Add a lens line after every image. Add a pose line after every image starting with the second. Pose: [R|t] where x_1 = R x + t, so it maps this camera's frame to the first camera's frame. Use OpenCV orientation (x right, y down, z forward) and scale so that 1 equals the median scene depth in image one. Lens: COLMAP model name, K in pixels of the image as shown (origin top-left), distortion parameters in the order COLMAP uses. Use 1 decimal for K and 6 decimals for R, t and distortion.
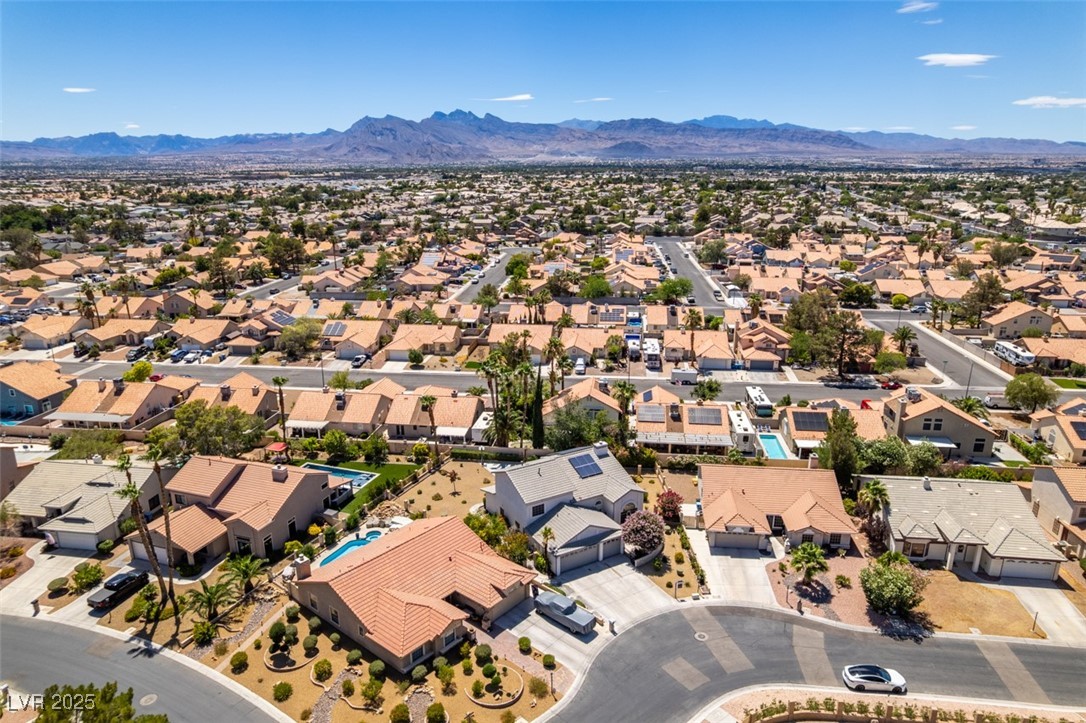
lens RADIAL K [[695.1, 0, 545.3], [0, 695.1, 361.3], [0, 0, 1]] dist [-0.073908, 0.065324]
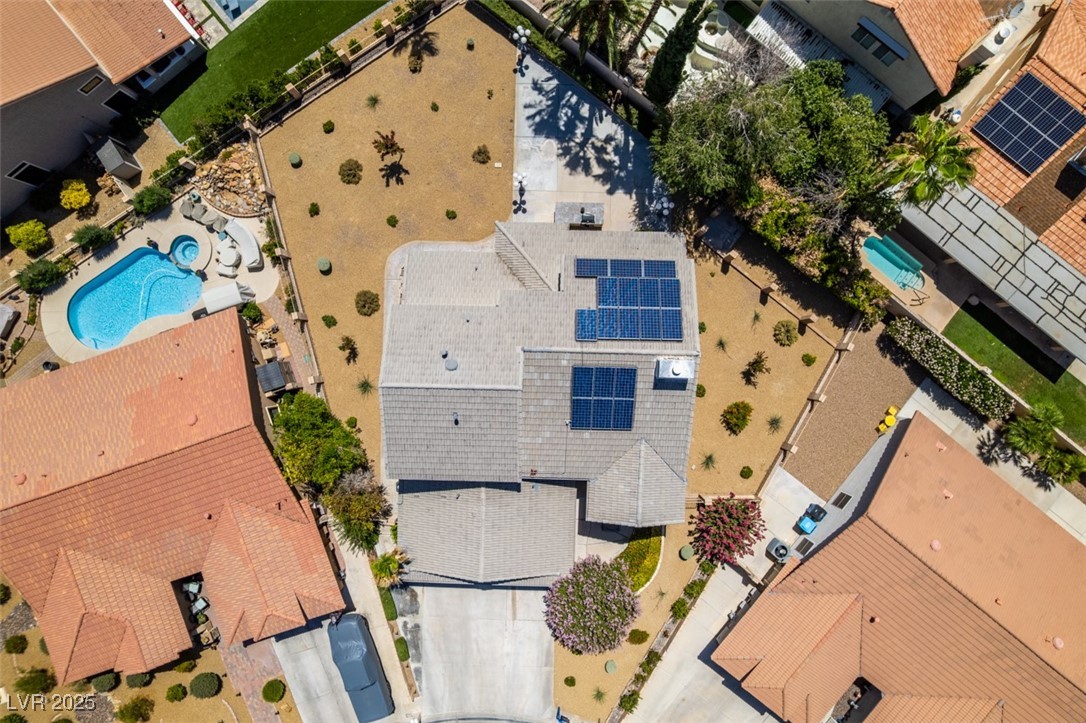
lens RADIAL K [[695.1, 0, 540.5], [0, 695.1, 359.3], [0, 0, 1]] dist [-0.073908, 0.065324]
pose [[0.849212, 0.528046, -0.002582, 0.008502], [-0.136364, 0.224020, 0.964997, -0.129723], [0.510142, -0.819135, 0.262247, 0.484568]]
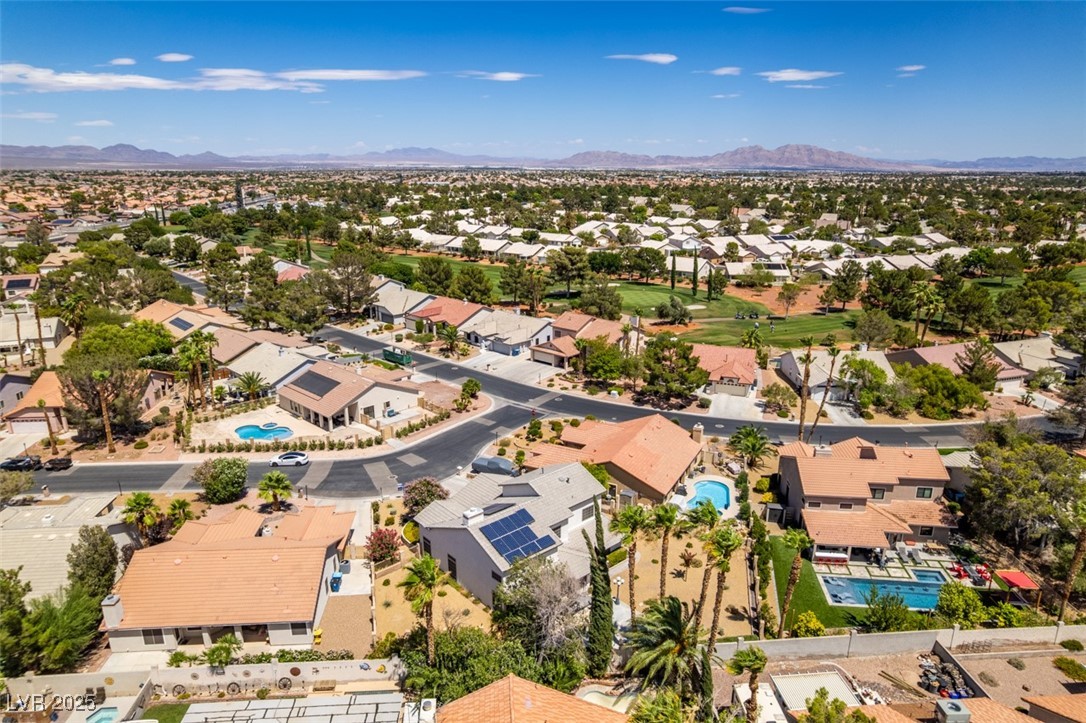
lens RADIAL K [[695.1, 0, 545.6], [0, 695.1, 359.1], [0, 0, 1]] dist [-0.073908, 0.065324]
pose [[-0.979614, 0.056164, -0.192878, 0.074884], [-0.054250, 0.850492, 0.523182, -0.209573], [0.193425, 0.522980, -0.830107, 0.841021]]
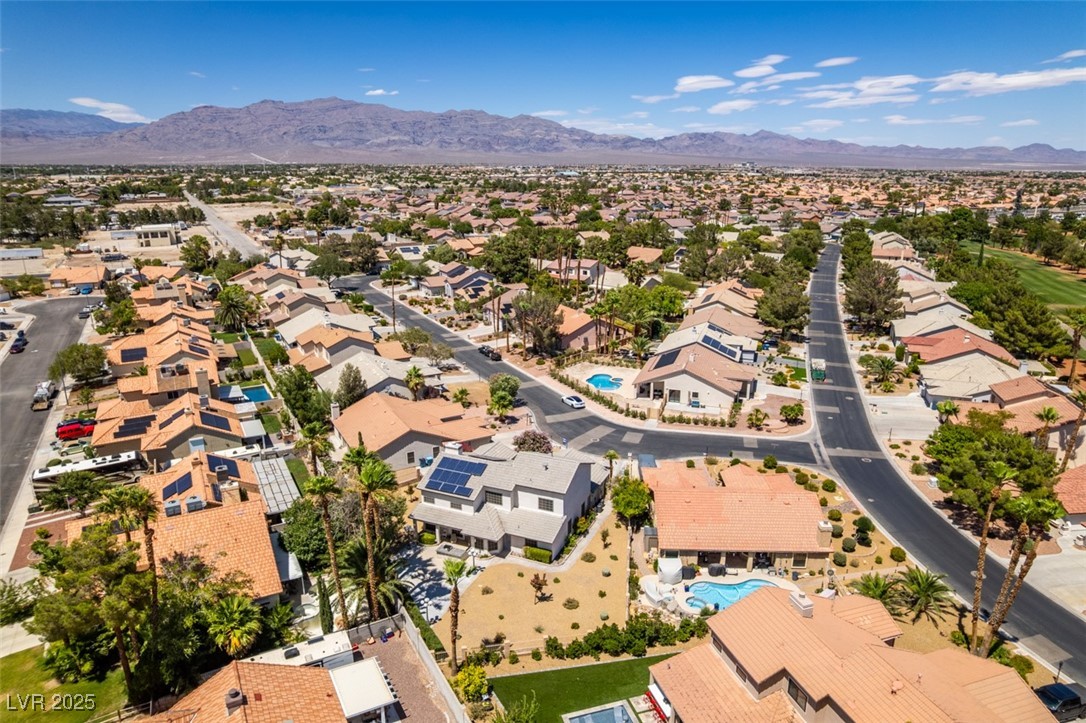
lens RADIAL K [[695.1, 0, 546.2], [0, 695.1, 363.5], [0, 0, 1]] dist [-0.073908, 0.065324]
pose [[-0.590242, -0.226313, 0.774853, -0.348135], [0.221007, 0.877913, 0.424765, -0.170360], [-0.776383, 0.421962, -0.468164, 0.707312]]
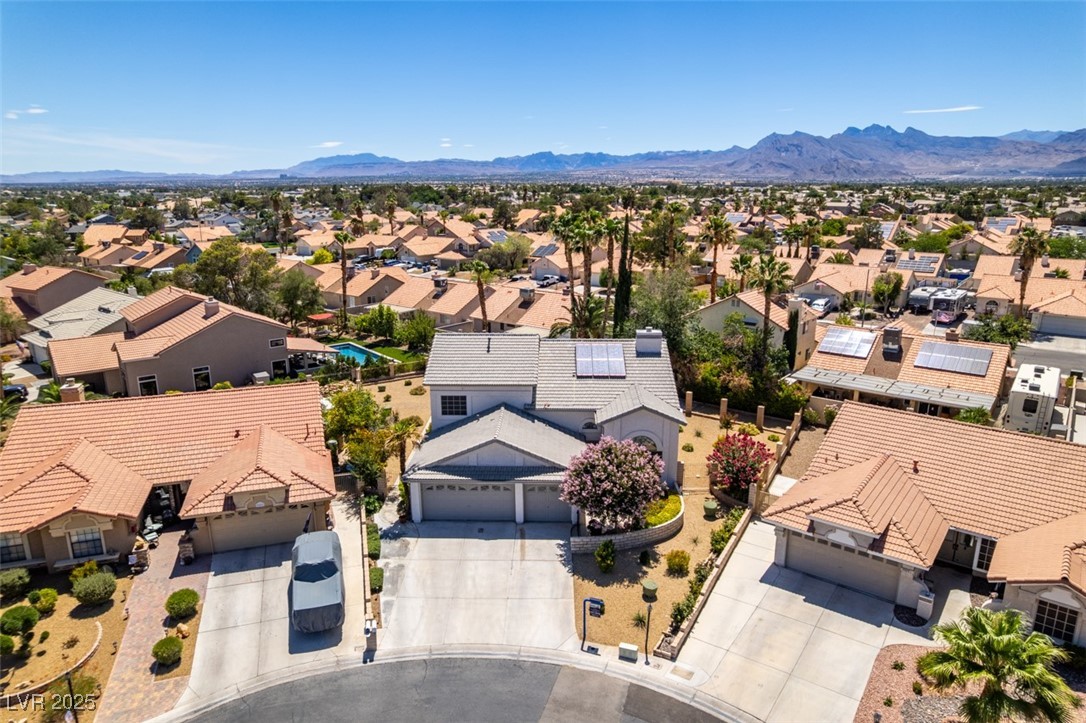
lens RADIAL K [[695.1, 0, 545.8], [0, 695.1, 357.3], [0, 0, 1]] dist [-0.073908, 0.065324]
pose [[0.852533, 0.128569, -0.506613, 0.157867], [-0.143521, 0.989600, 0.009623, 0.080607], [0.502582, 0.064506, 0.862120, 0.282397]]
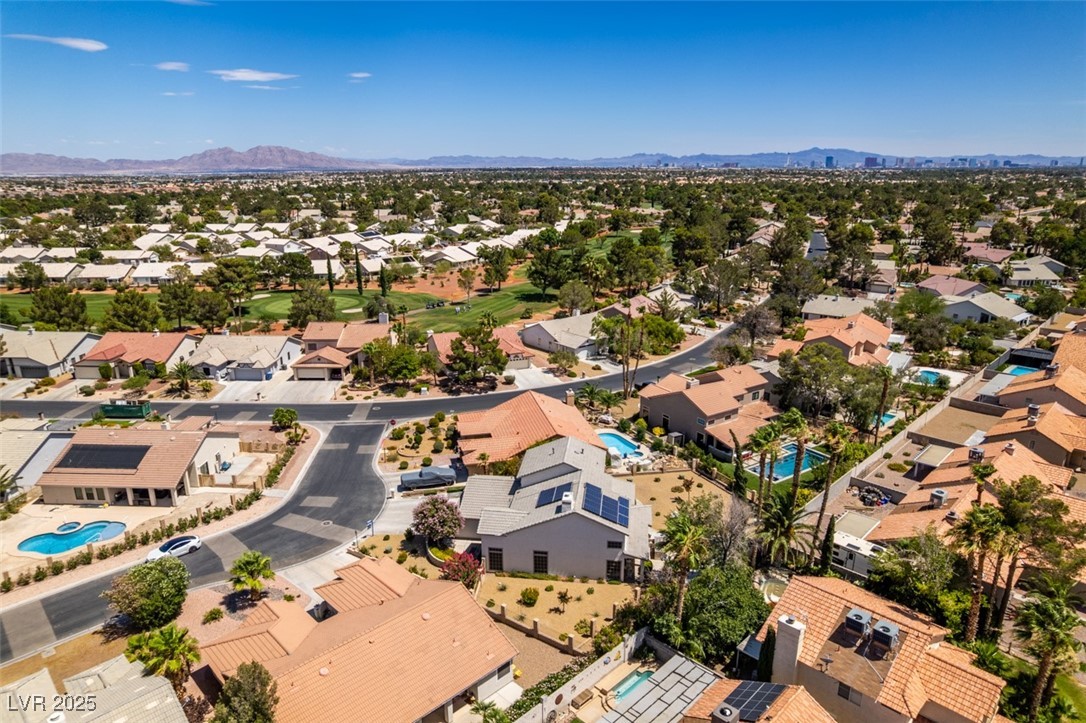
lens RADIAL K [[695.1, 0, 545.6], [0, 695.1, 358.0], [0, 0, 1]] dist [-0.073908, 0.065324]
pose [[-0.613562, 0.219401, -0.758555, 0.334546], [-0.212023, 0.879576, 0.425902, -0.168273], [0.760650, 0.422148, -0.493156, 0.709623]]
